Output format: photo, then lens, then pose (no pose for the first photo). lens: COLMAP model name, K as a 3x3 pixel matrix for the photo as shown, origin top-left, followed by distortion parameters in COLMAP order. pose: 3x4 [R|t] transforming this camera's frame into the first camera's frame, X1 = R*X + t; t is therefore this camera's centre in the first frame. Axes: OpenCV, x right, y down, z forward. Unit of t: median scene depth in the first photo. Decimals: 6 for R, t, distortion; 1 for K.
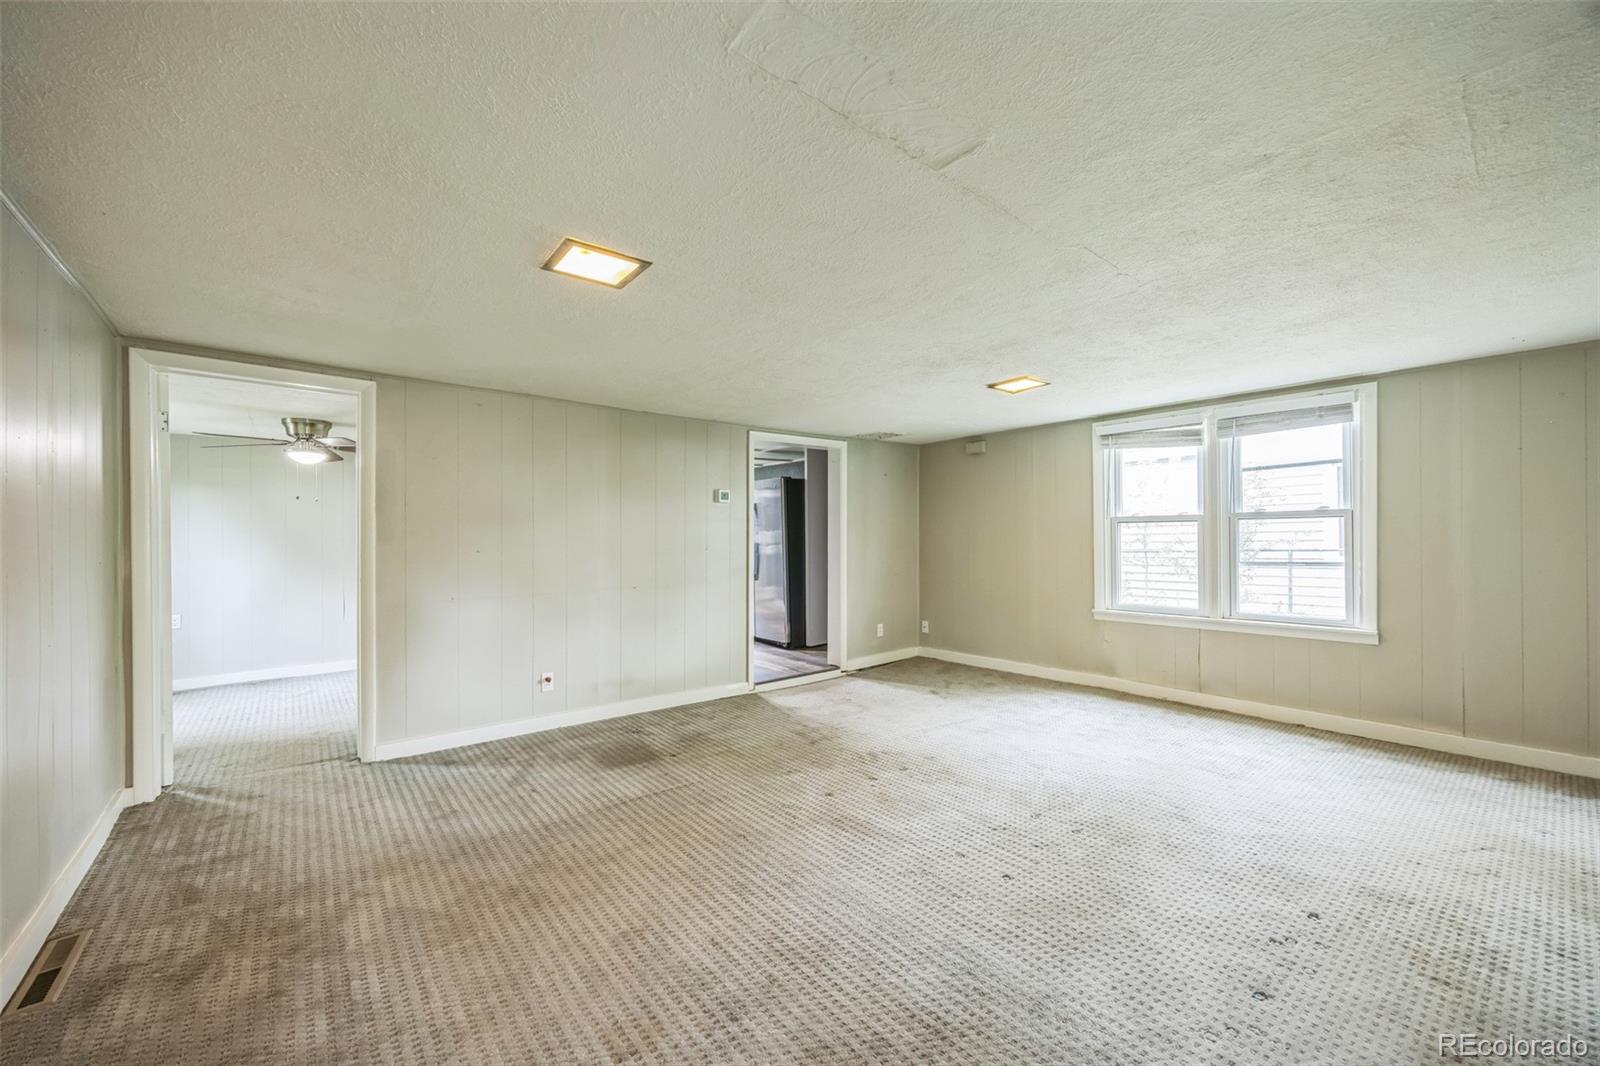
lens RADIAL K [[618.9, 0, 804.0], [0, 618.9, 526.4], [0, 0, 1]] dist [-0.000280, -0.000025]
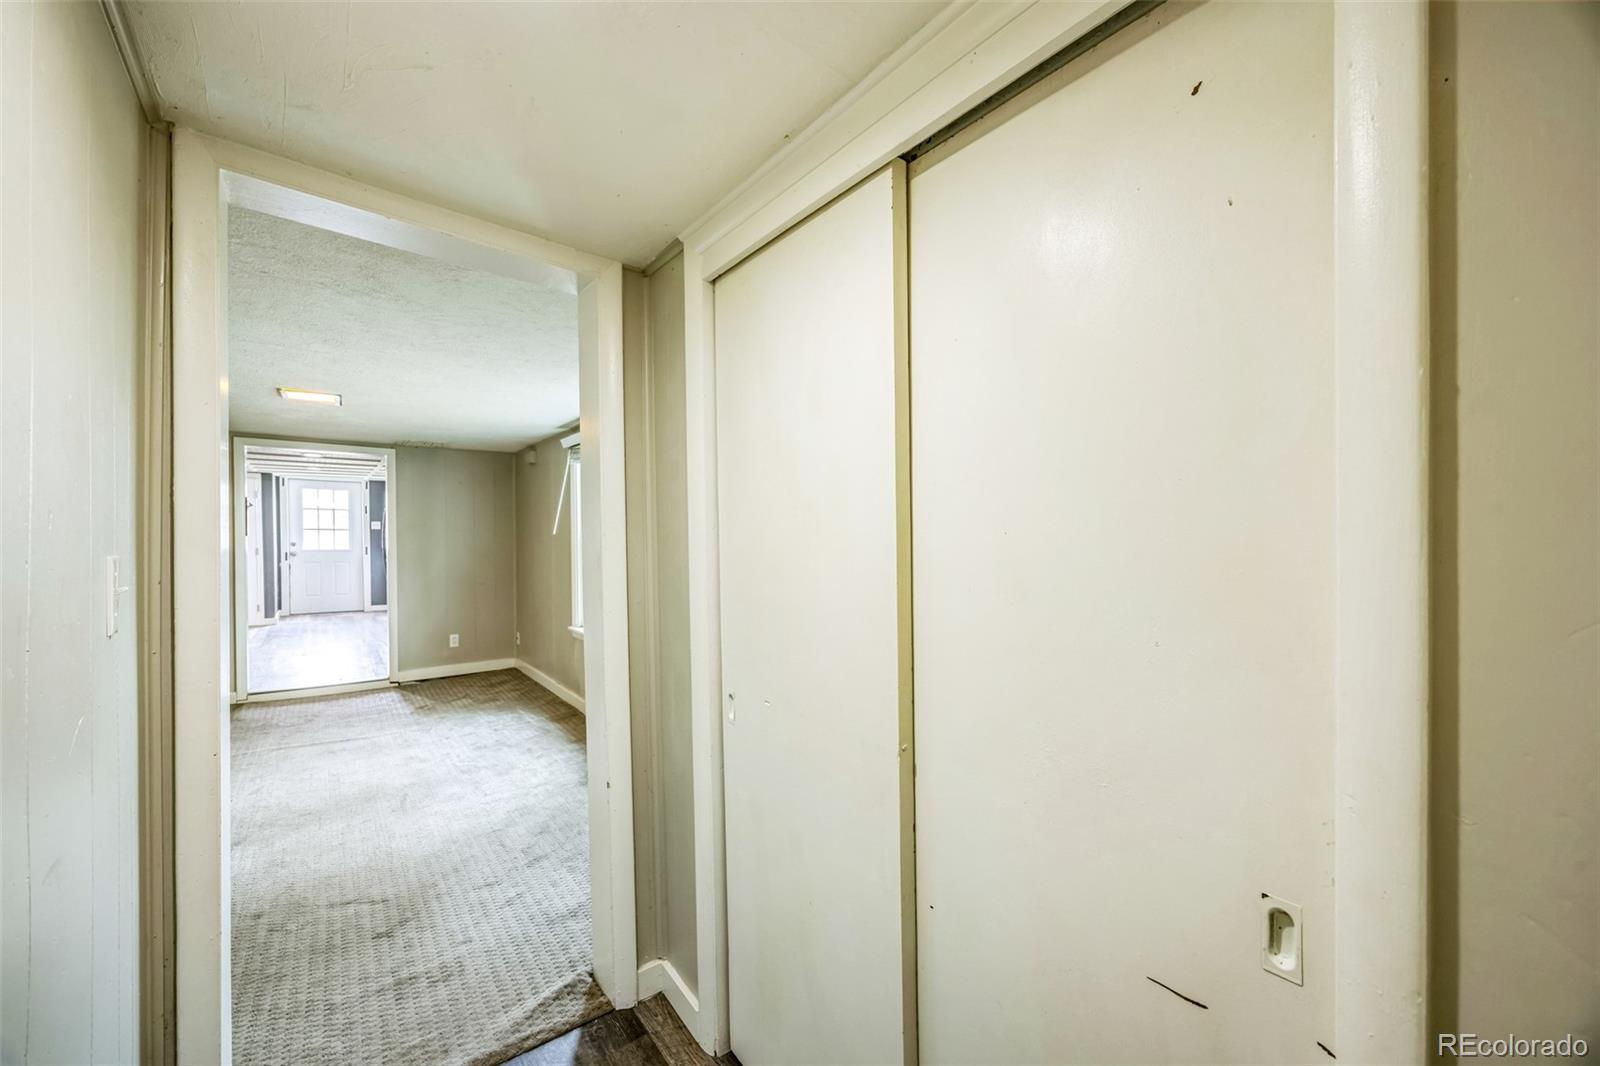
lens RADIAL K [[616.2, 0, 799.9], [0, 616.2, 557.9], [0, 0, 1]] dist [-0.000030, -0.000017]
pose [[0.999520, 0.020785, -0.022967, 0.966557], [-0.019606, 0.998537, 0.050399, -0.033583], [0.023981, -0.049925, 0.998465, 0.060066]]
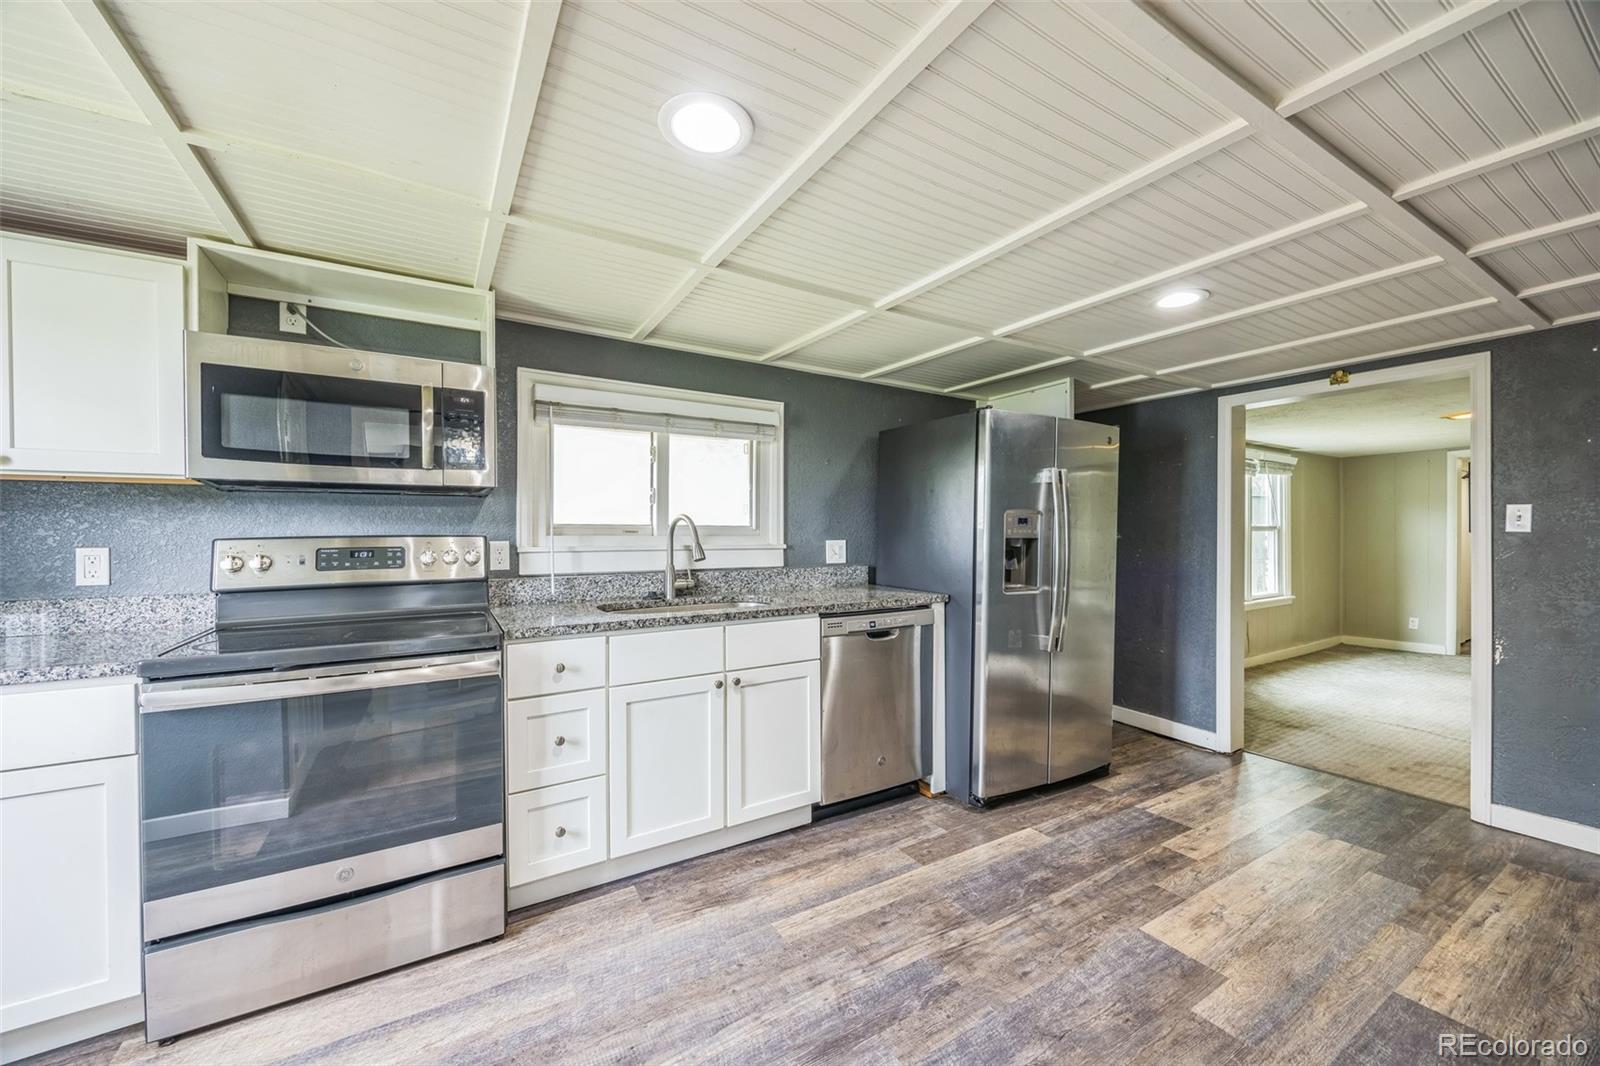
lens RADIAL K [[607.3, 0, 805.2], [0, 607.3, 535.2], [0, 0, 1]] dist [-0.001531, 0.000029]
pose [[0.141167, 0.005009, 0.989973, -0.845051], [-0.016251, 0.999864, -0.002742, 0.018603], [-0.989852, -0.015701, 0.141229, 1.816645]]
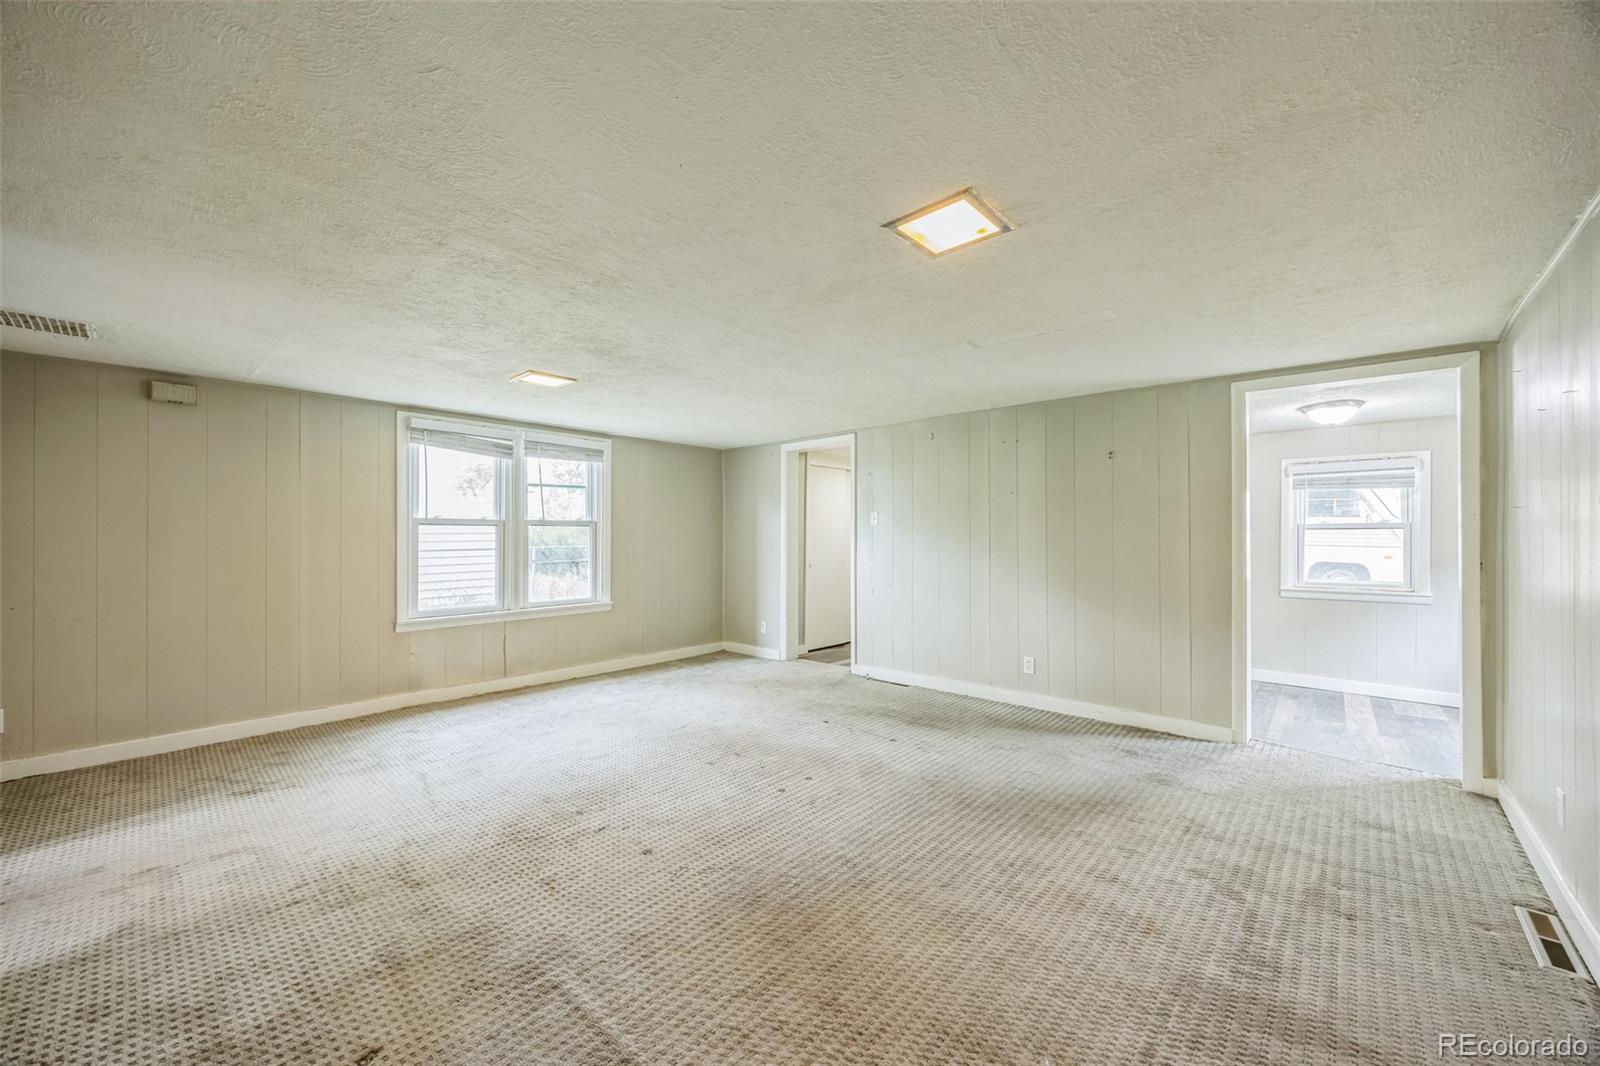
lens RADIAL K [[612.9, 0, 806.3], [0, 612.9, 536.1], [0, 0, 1]] dist [0.001523, 0.000126]
pose [[-0.154841, 0.008691, 0.987901, -0.559837], [-0.018027, 0.999770, -0.011621, 0.013516], [-0.987775, -0.019608, -0.154649, 0.645570]]
